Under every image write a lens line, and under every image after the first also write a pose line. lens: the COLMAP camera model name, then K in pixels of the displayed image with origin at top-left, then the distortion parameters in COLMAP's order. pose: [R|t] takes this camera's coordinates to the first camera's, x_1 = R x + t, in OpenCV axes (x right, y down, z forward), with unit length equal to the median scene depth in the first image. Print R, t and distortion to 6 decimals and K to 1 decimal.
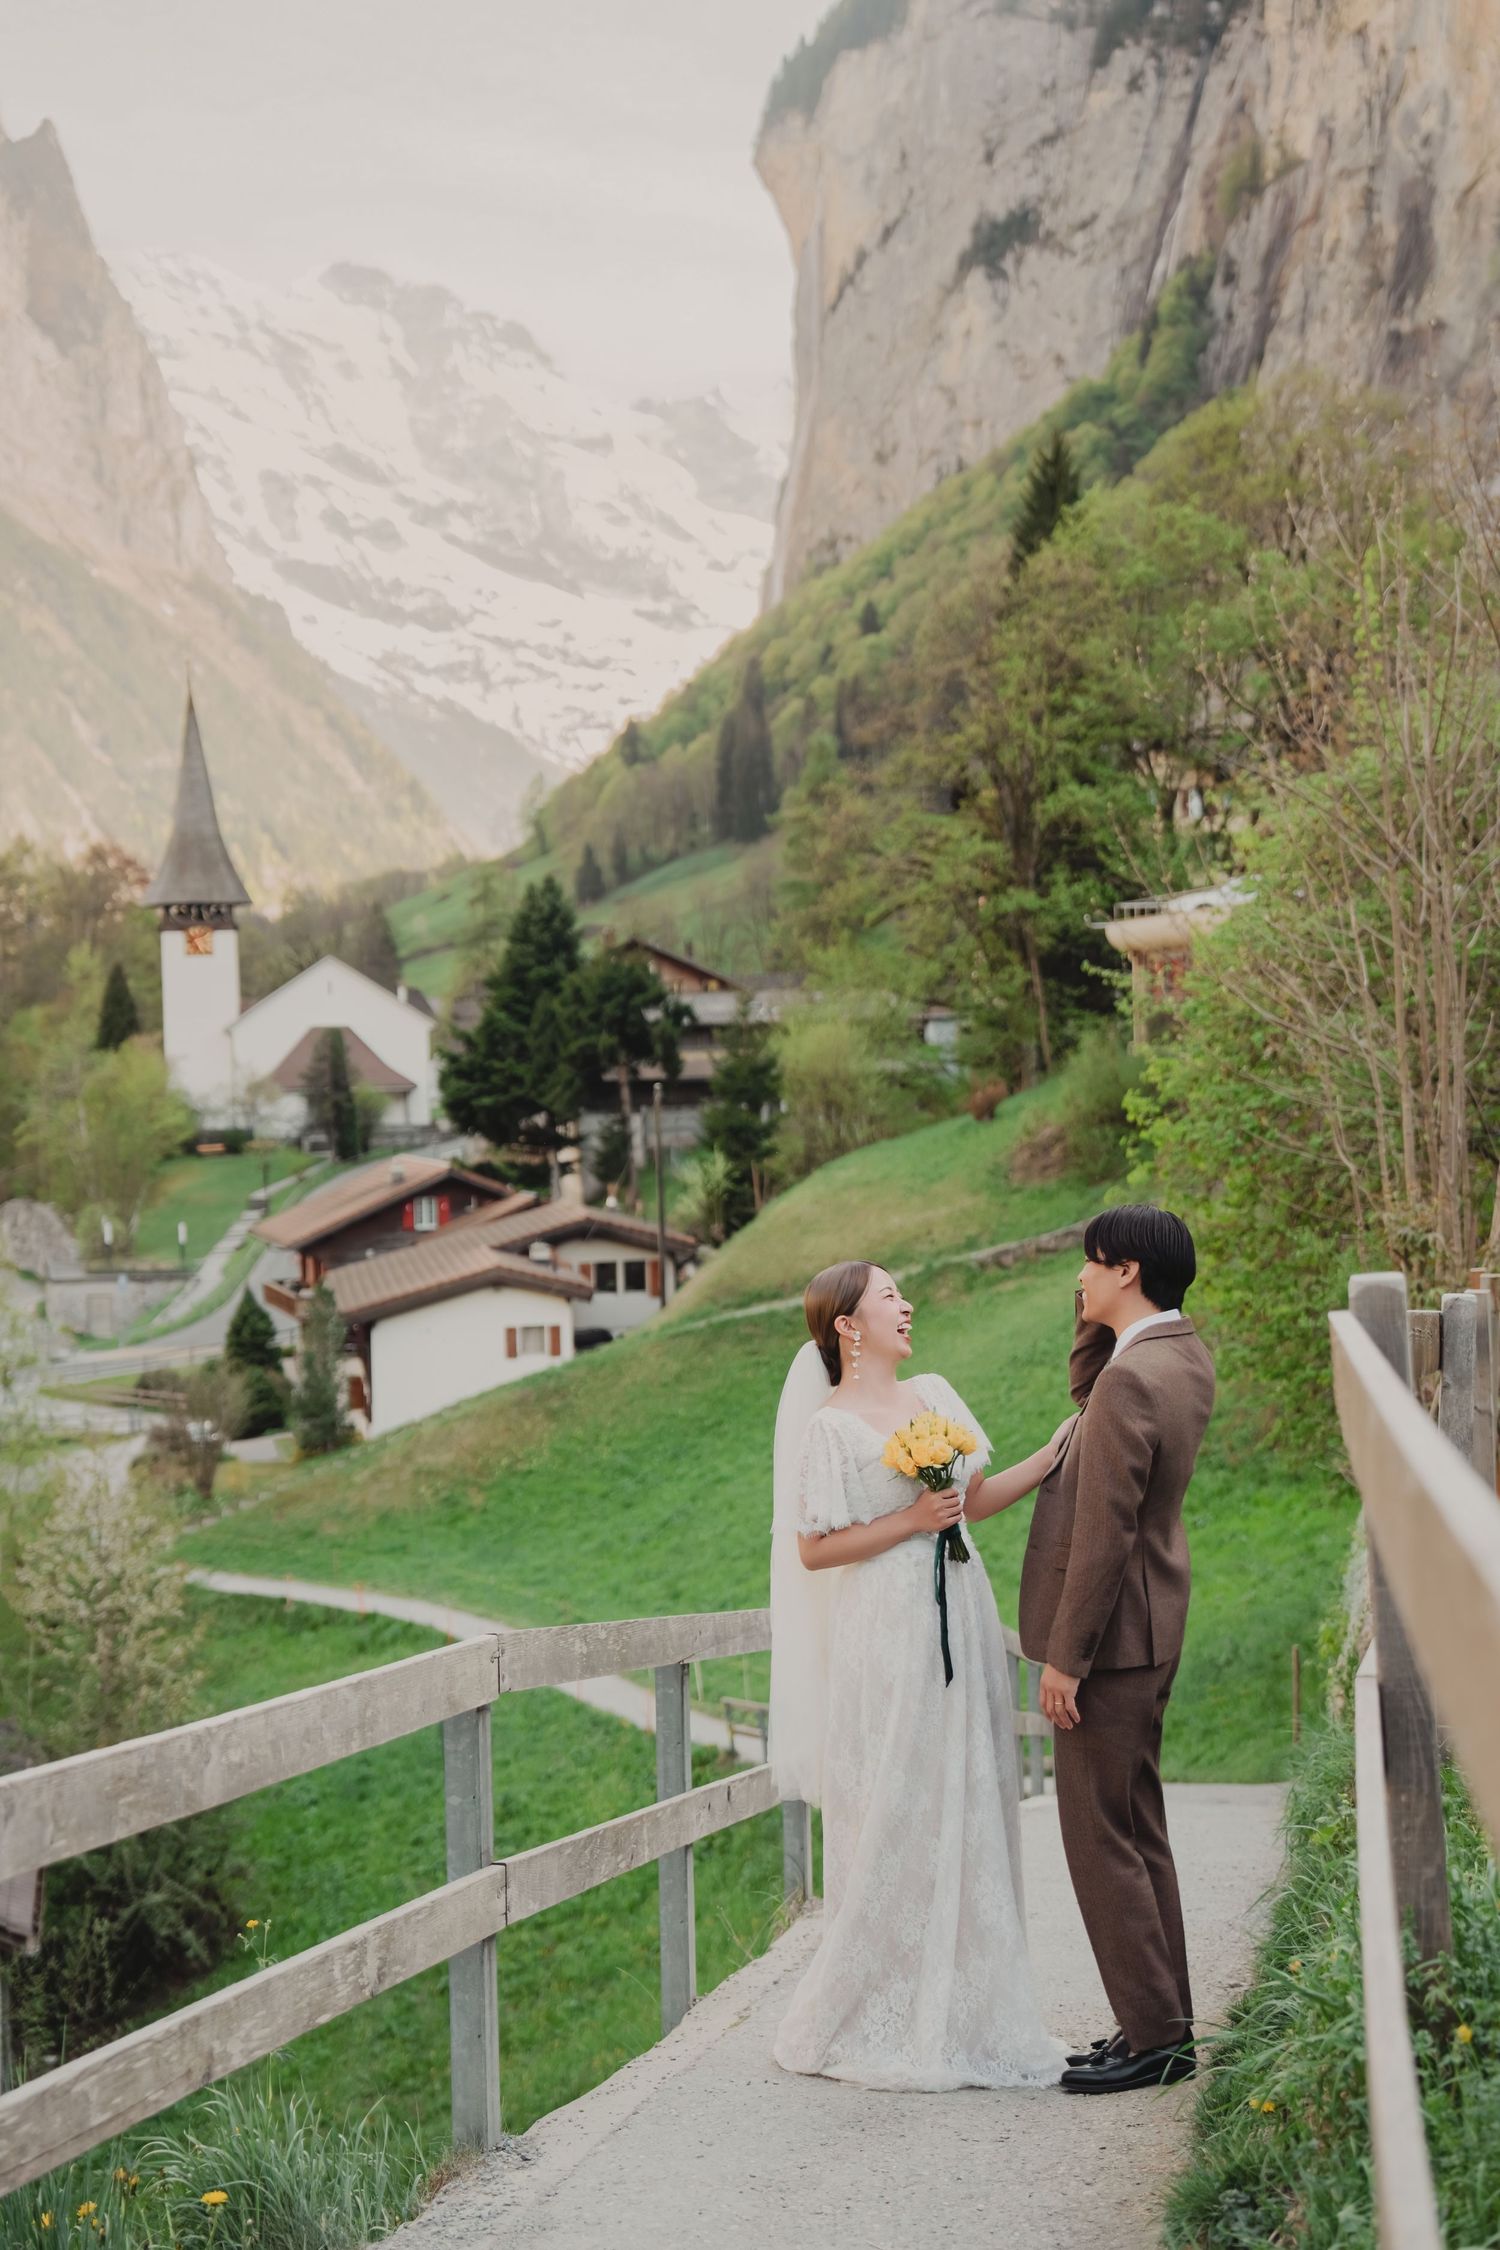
lens RADIAL K [[3528.9, 0, 750.0], [0, 3528.9, 1125.0], [0, 0, 1]] dist [0.356134, -0.028870]
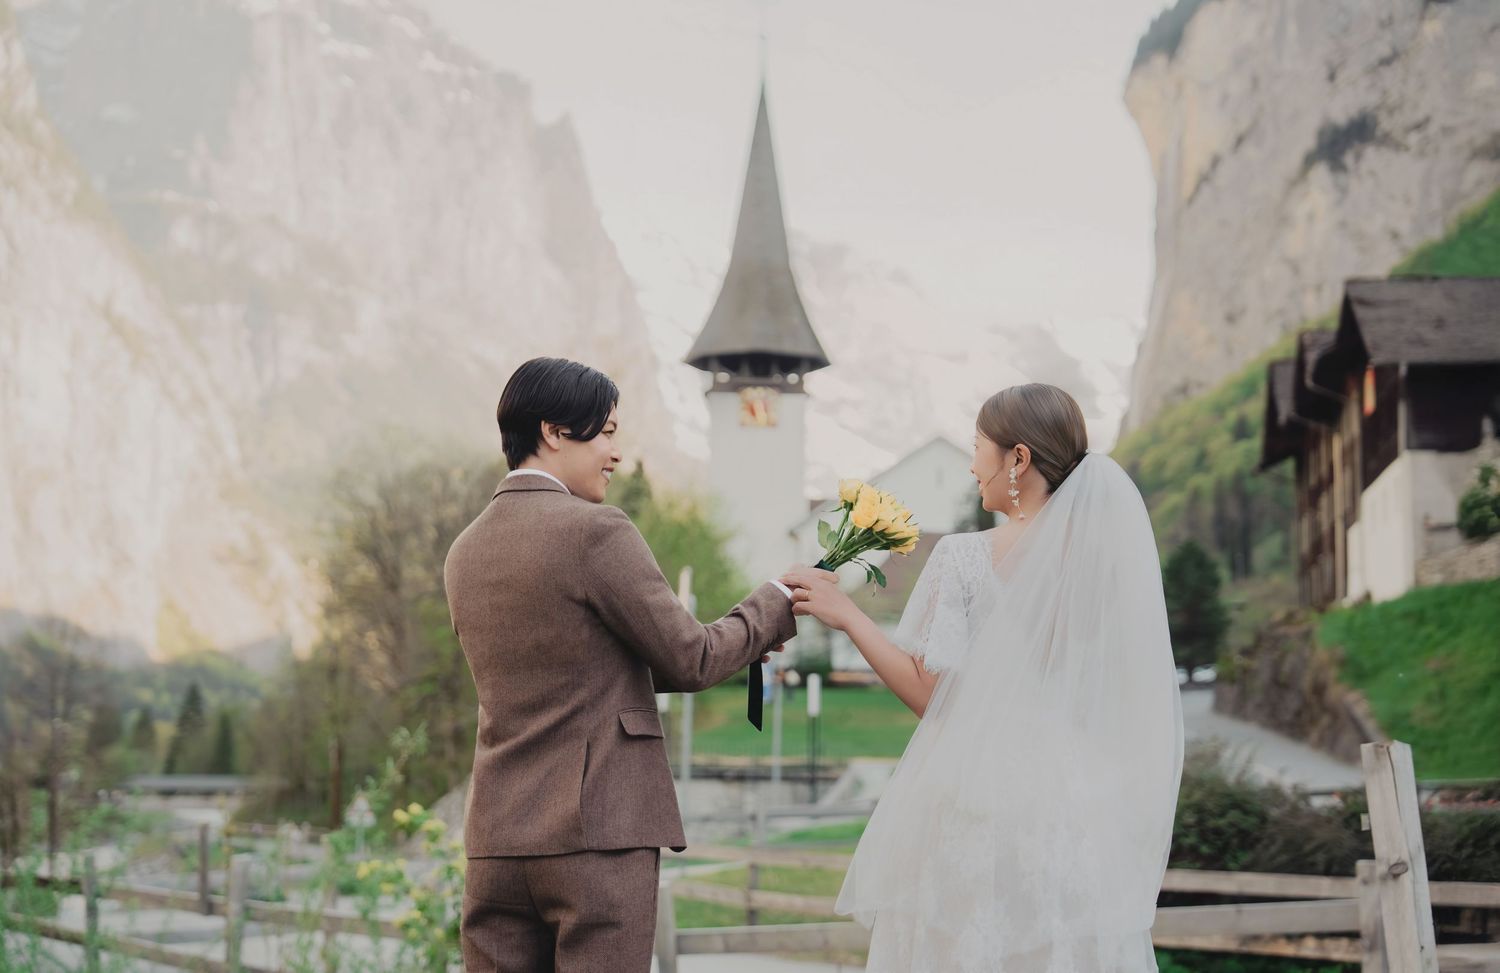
lens RADIAL K [[2430.0, 0, 700.9], [0, 2430.0, 488.7], [0, 0, 1]] dist [0.298067, -0.633709]
pose [[0.992254, 0.022547, -0.122160, -0.038651], [-0.042990, 0.984952, -0.167399, 0.015460], [0.116548, 0.171354, 0.978292, 0.191254]]
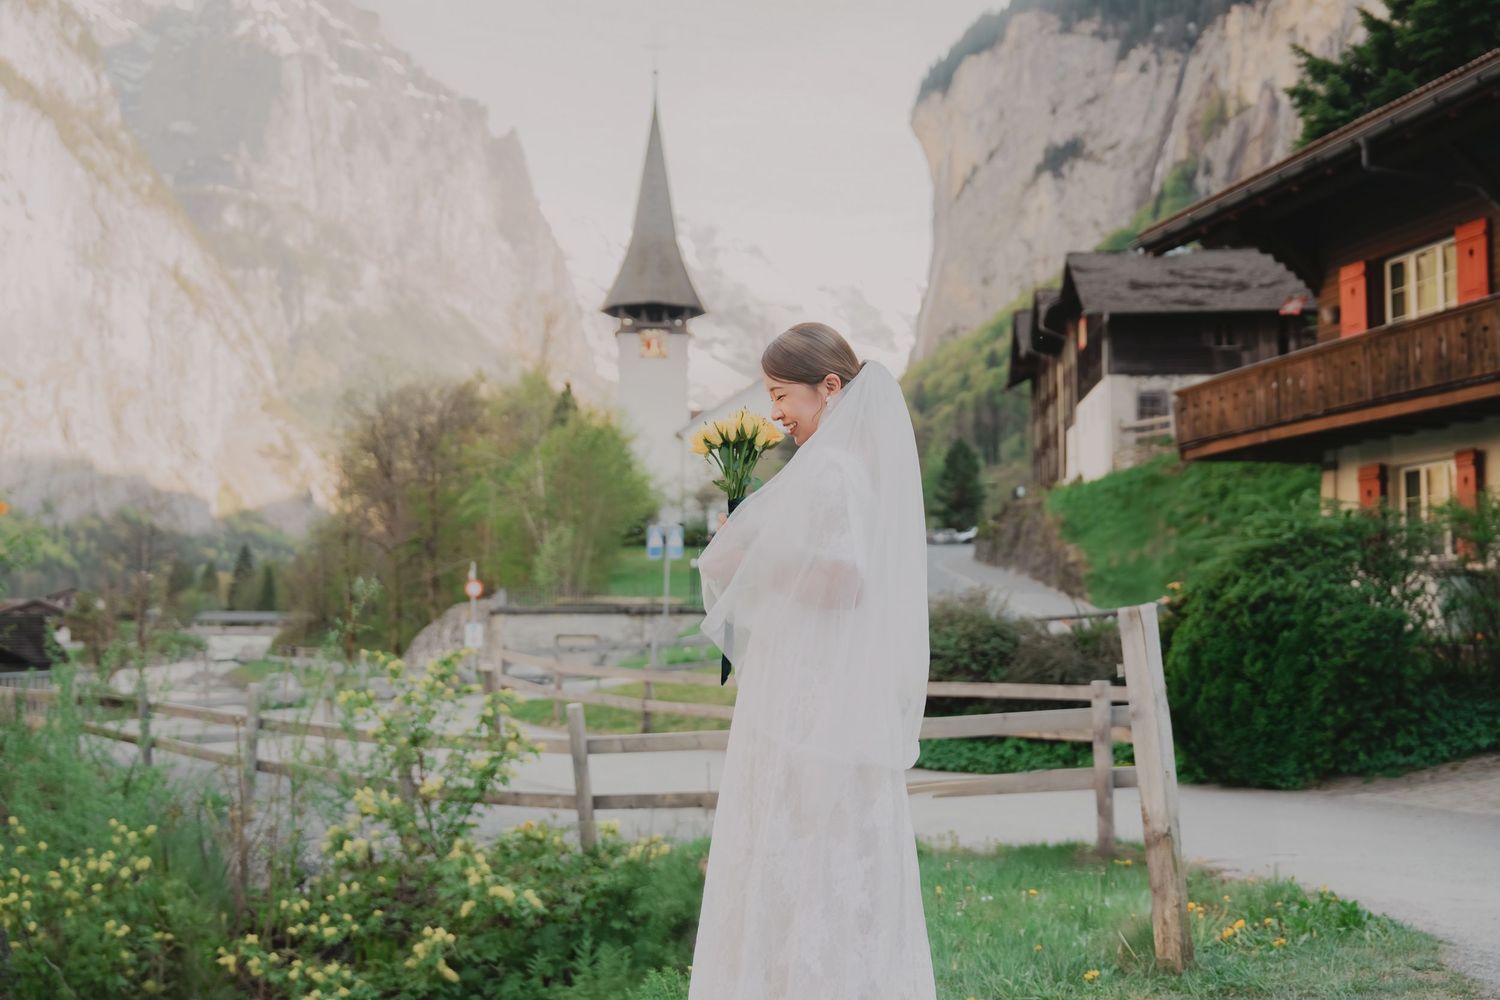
lens RADIAL K [[1720.9, 0, 750.0], [0, 1720.9, 500.0], [0, 0, 1]] dist [0.066732, 0.020355]
pose [[0.998821, 0.021770, -0.043385, -0.038856], [-0.026595, 0.993131, -0.113948, 0.013593], [0.040606, 0.114968, 0.992539, 0.201139]]
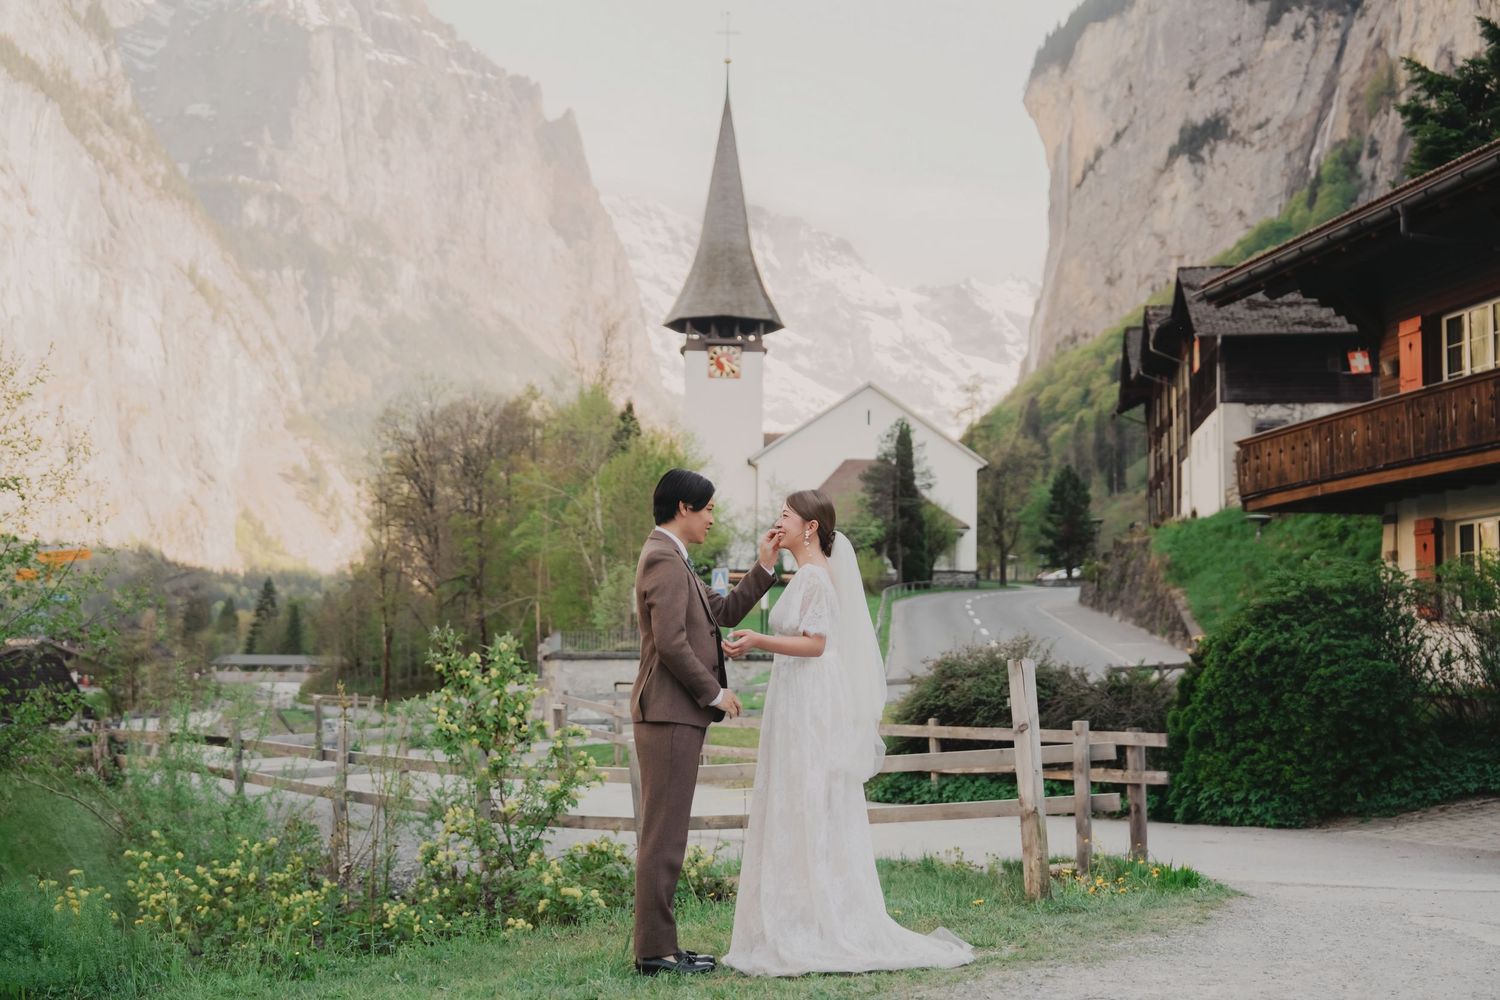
lens RADIAL K [[2058.3, 0, 720.6], [0, 2058.3, 493.3], [0, 0, 1]] dist [0.141791, 0.049526]
pose [[0.994231, 0.025551, -0.104169, -0.033015], [-0.038877, 0.991015, -0.127975, 0.015694], [0.099964, 0.131287, 0.986292, 0.161045]]
